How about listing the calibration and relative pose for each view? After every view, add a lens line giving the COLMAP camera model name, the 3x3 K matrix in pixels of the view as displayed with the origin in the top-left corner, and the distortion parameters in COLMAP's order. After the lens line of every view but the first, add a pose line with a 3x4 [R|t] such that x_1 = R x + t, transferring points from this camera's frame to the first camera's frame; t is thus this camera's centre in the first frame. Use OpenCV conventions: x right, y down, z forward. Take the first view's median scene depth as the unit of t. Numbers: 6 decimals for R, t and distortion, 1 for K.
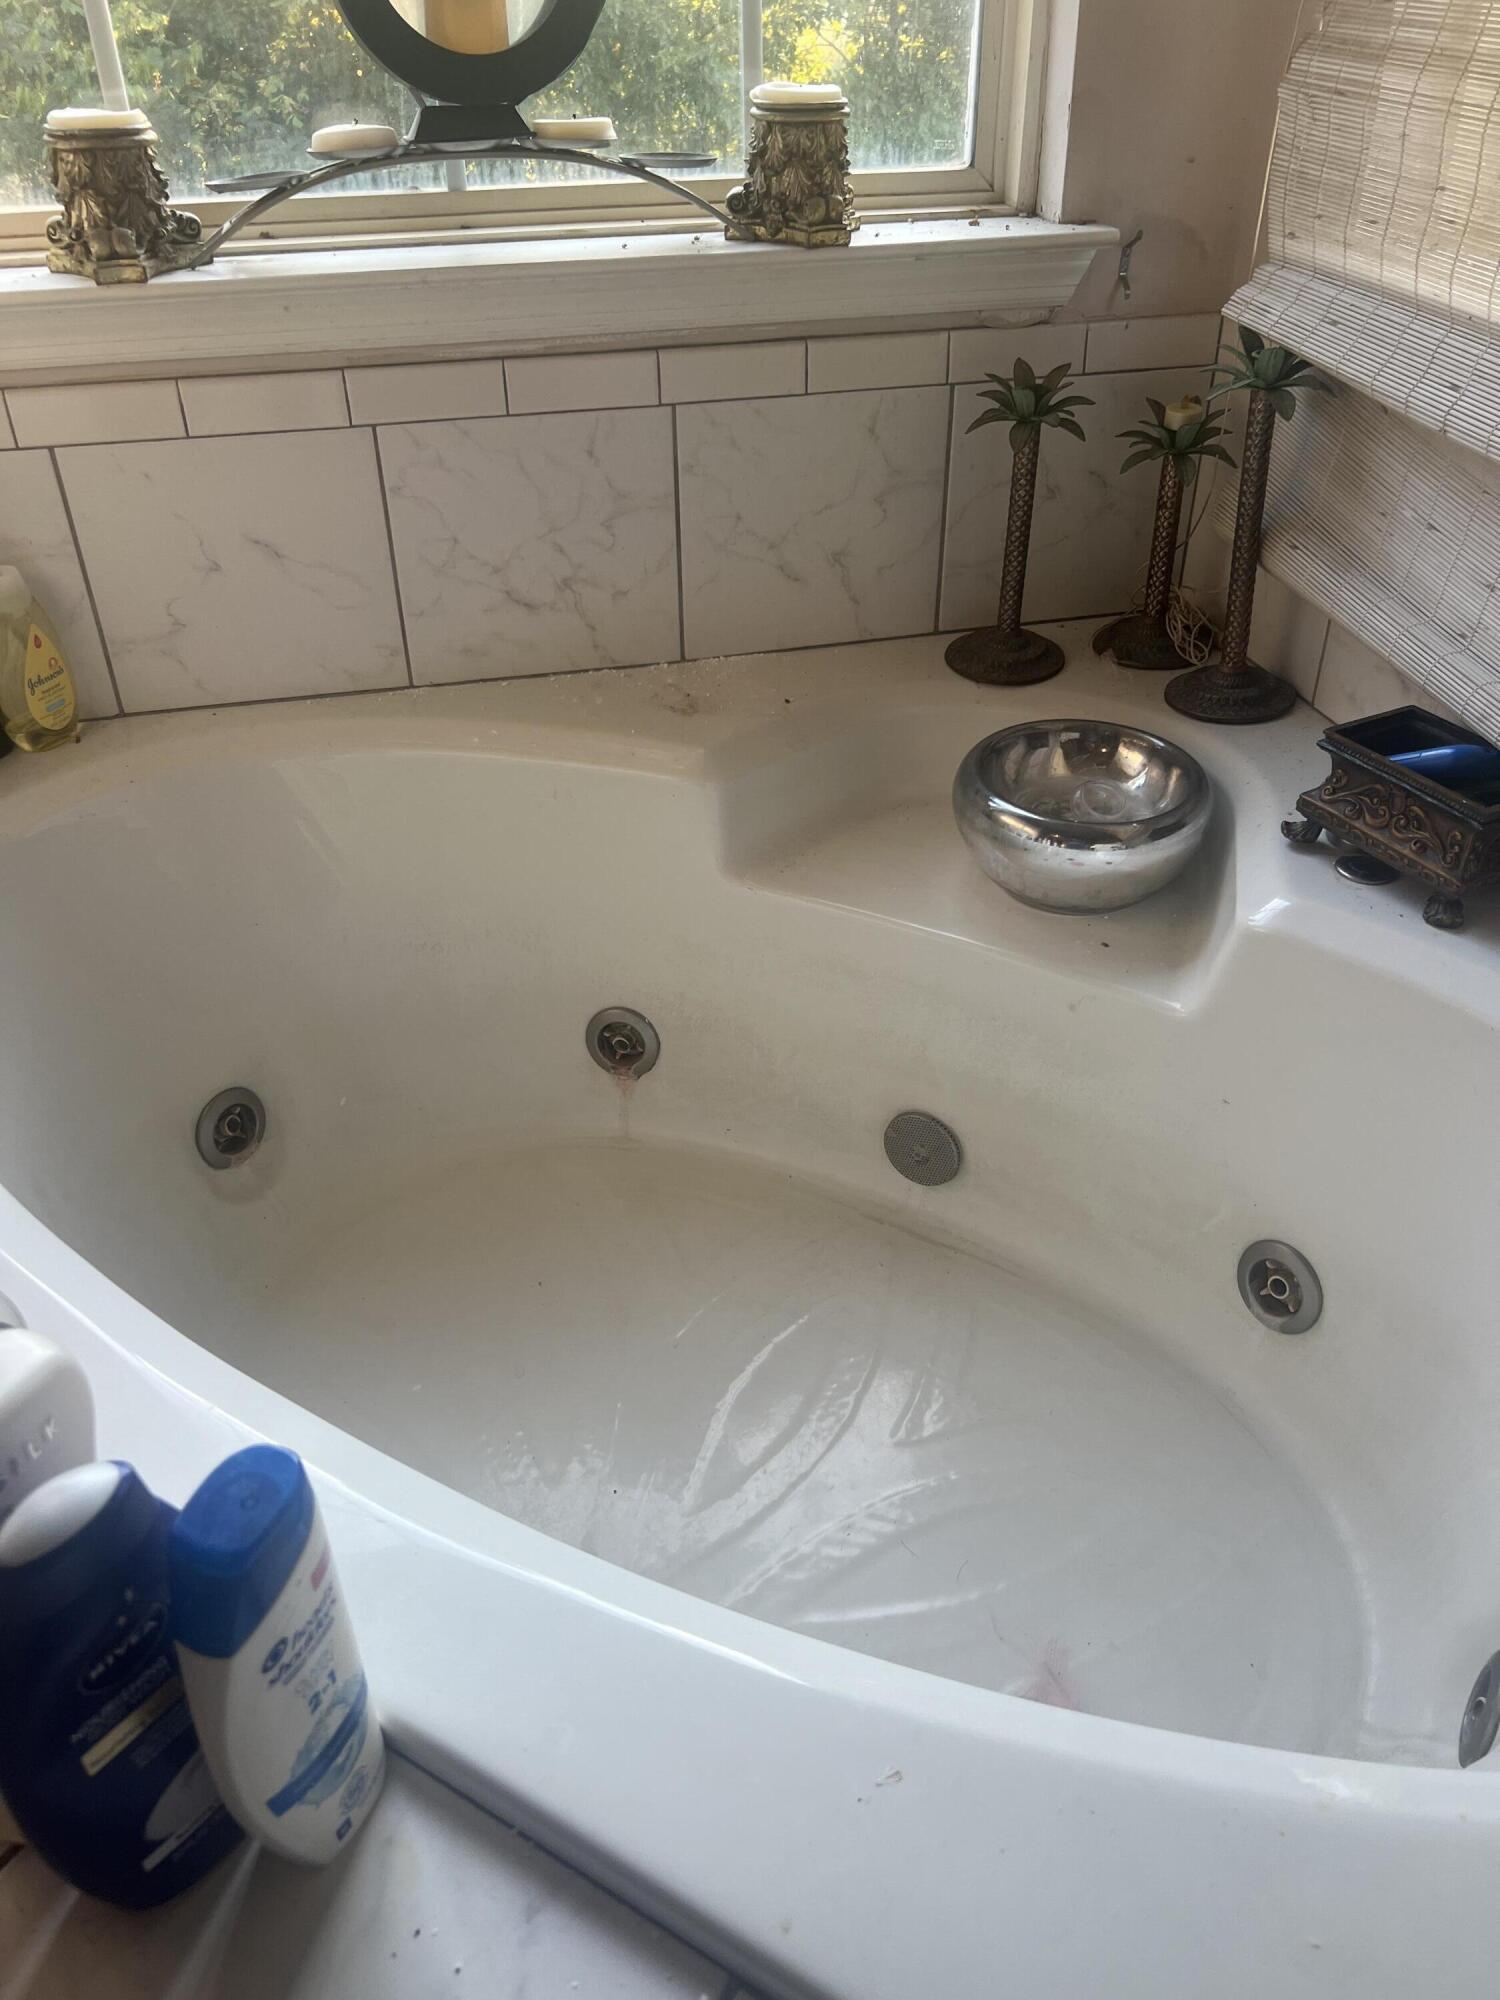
lens RADIAL K [[1523.2, 0, 752.3], [0, 1523.2, 1016.0], [0, 0, 1]] dist [0.006216, 0.000579]
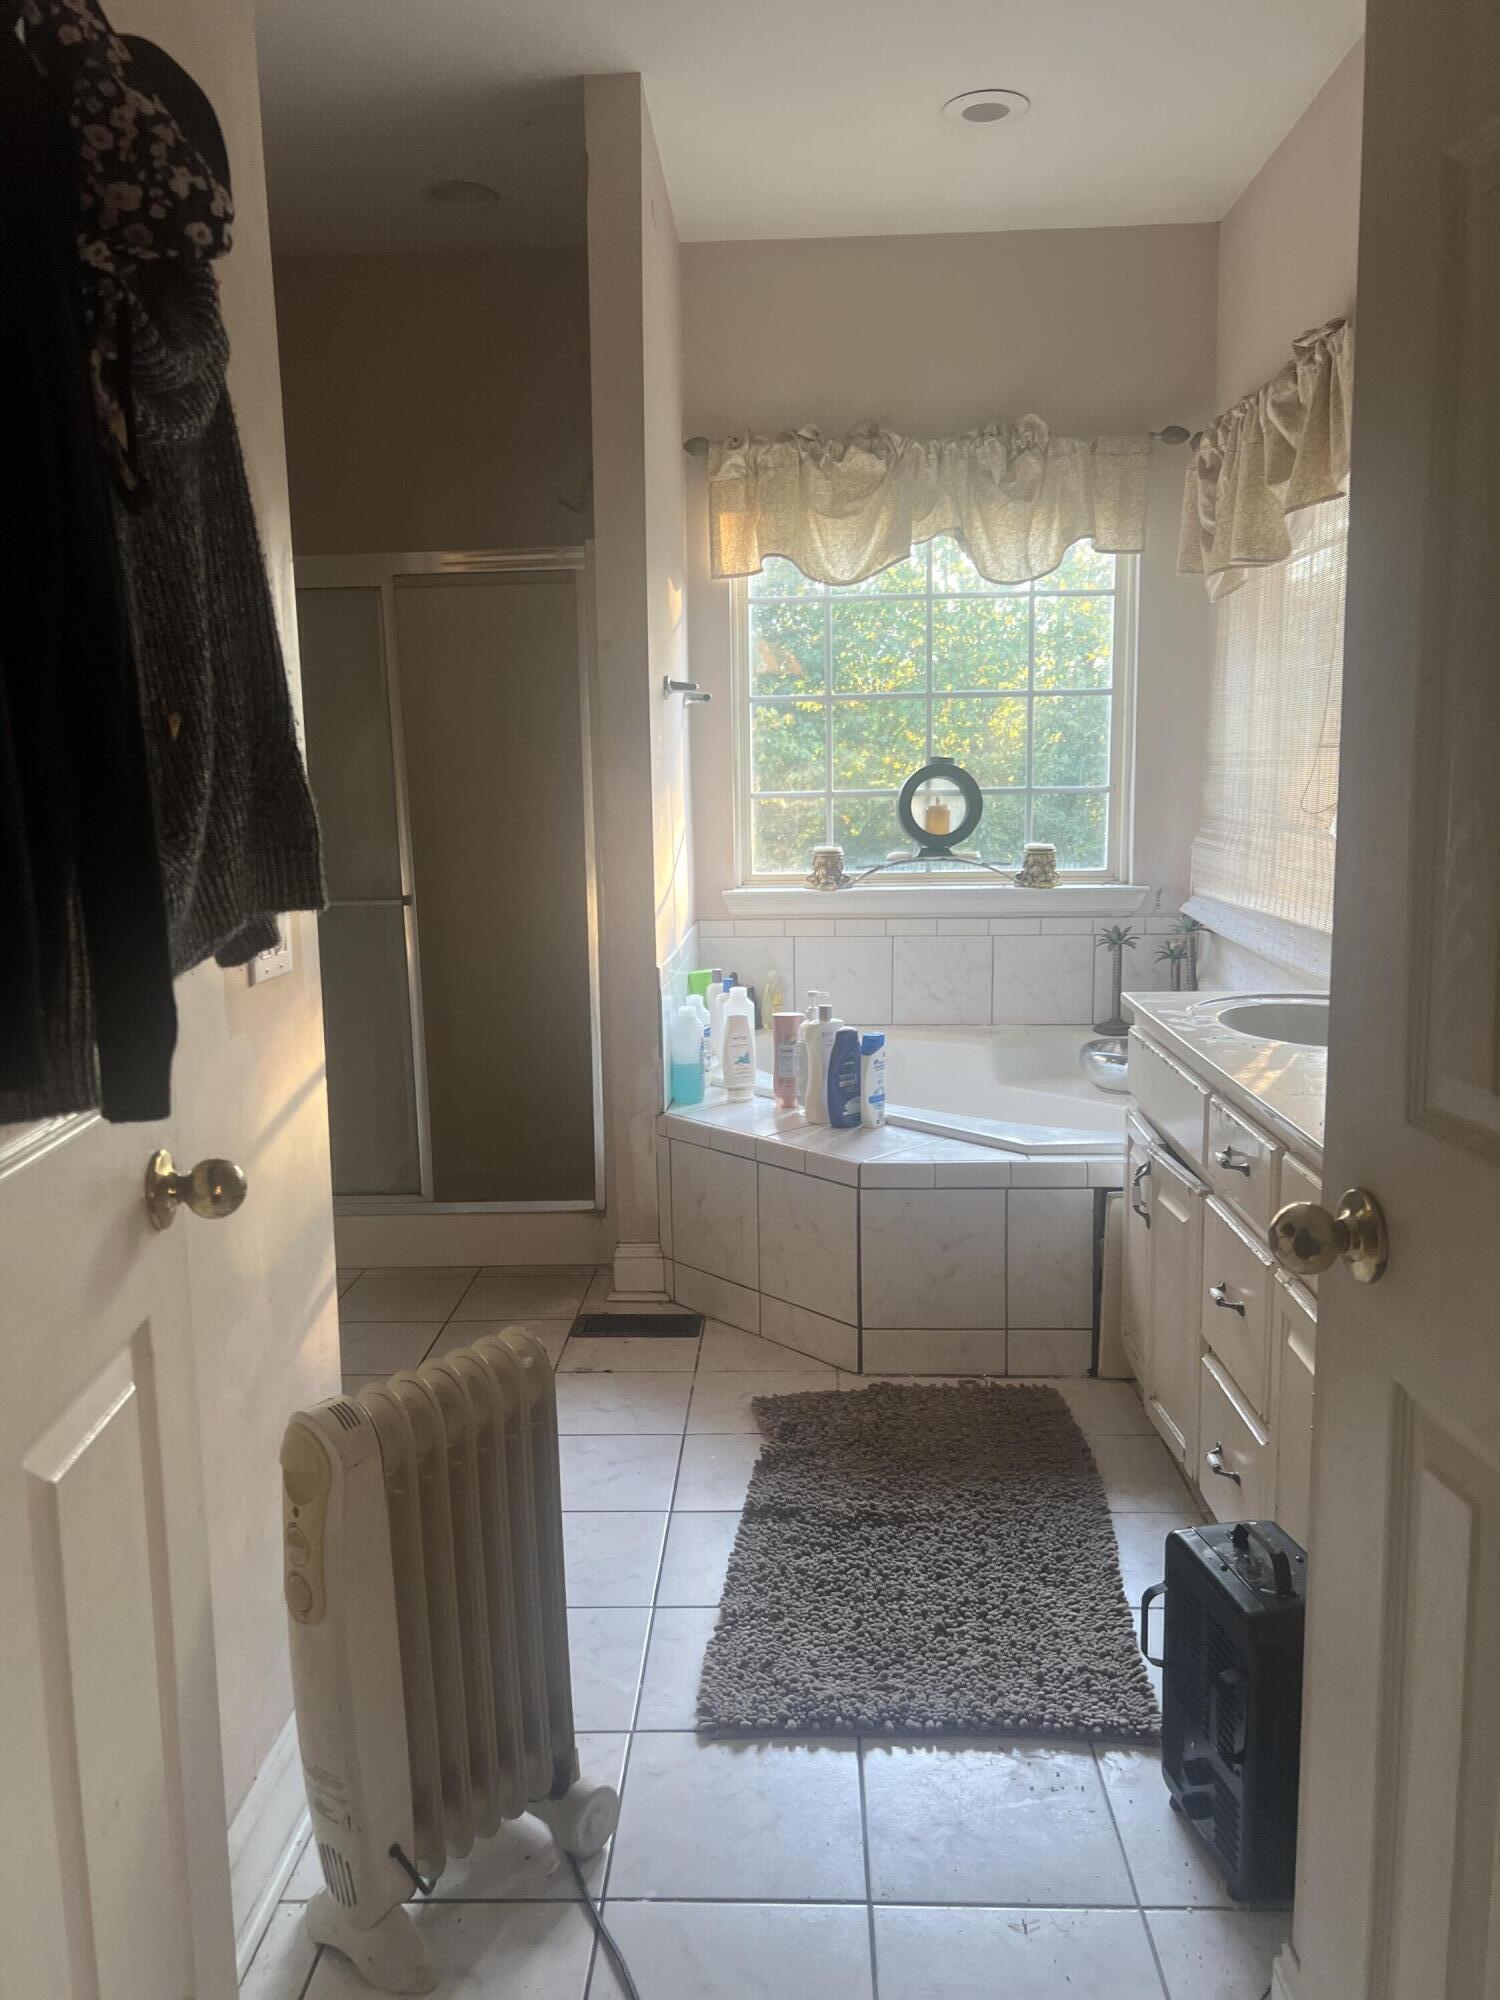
lens RADIAL K [[1523.2, 0, 747.5], [0, 1523.2, 996.8], [0, 0, 1]] dist [0.006216, 0.000579]
pose [[0.961125, 0.040865, -0.273071, 0.320017], [-0.157065, 0.894304, -0.418988, 1.079963], [0.227087, 0.445590, 0.865957, -1.711085]]
